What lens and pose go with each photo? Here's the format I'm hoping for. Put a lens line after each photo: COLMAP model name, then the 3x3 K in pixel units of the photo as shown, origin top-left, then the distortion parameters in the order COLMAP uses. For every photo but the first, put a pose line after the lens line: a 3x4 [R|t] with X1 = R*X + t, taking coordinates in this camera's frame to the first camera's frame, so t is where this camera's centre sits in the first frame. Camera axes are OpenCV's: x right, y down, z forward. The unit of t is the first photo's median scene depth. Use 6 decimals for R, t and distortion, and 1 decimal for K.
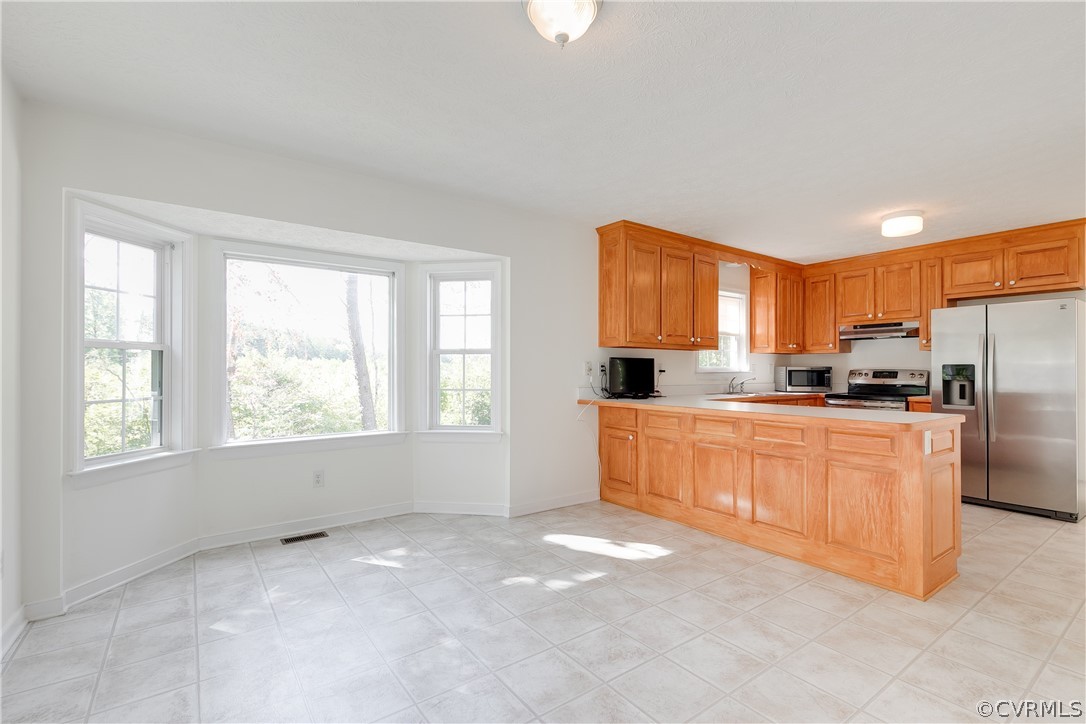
lens RADIAL K [[483.4, 0, 543.0], [0, 483.4, 362.0], [0, 0, 1]] dist [0.002239, -0.000036]
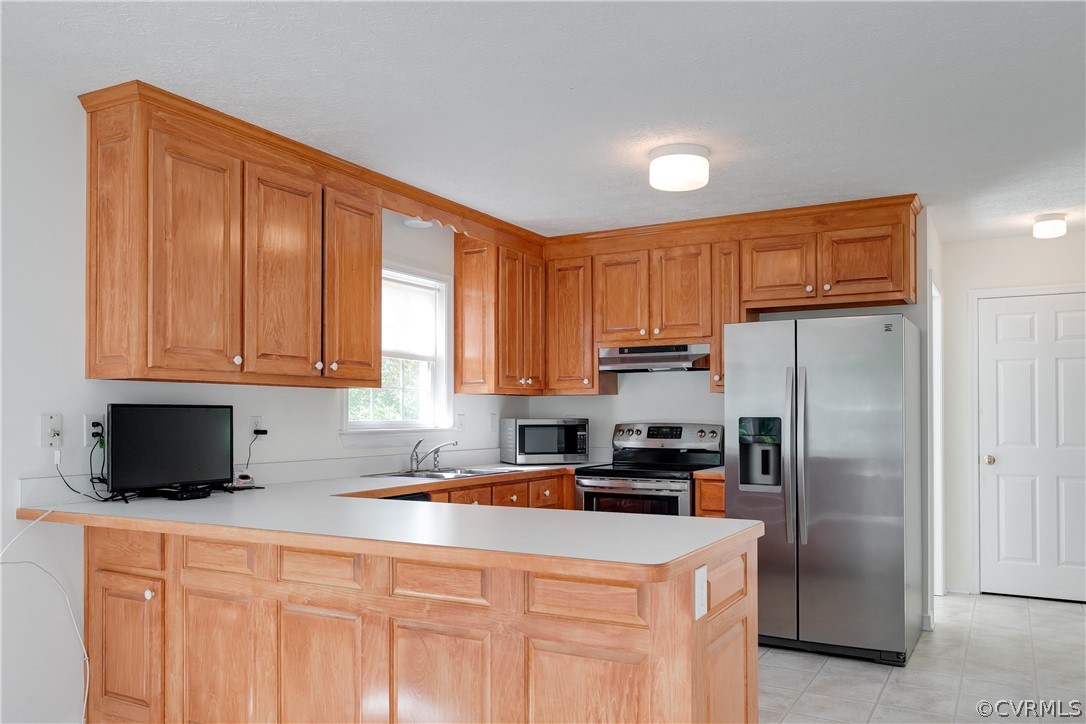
lens RADIAL K [[839.0, 0, 543.9], [0, 839.0, 388.2], [0, 0, 1]] dist [0.000329, -0.001461]
pose [[0.901058, 0.010642, 0.433568, 0.159374], [-0.003288, 0.999838, -0.017706, -0.011347], [-0.433686, 0.014528, 0.900947, 0.172157]]
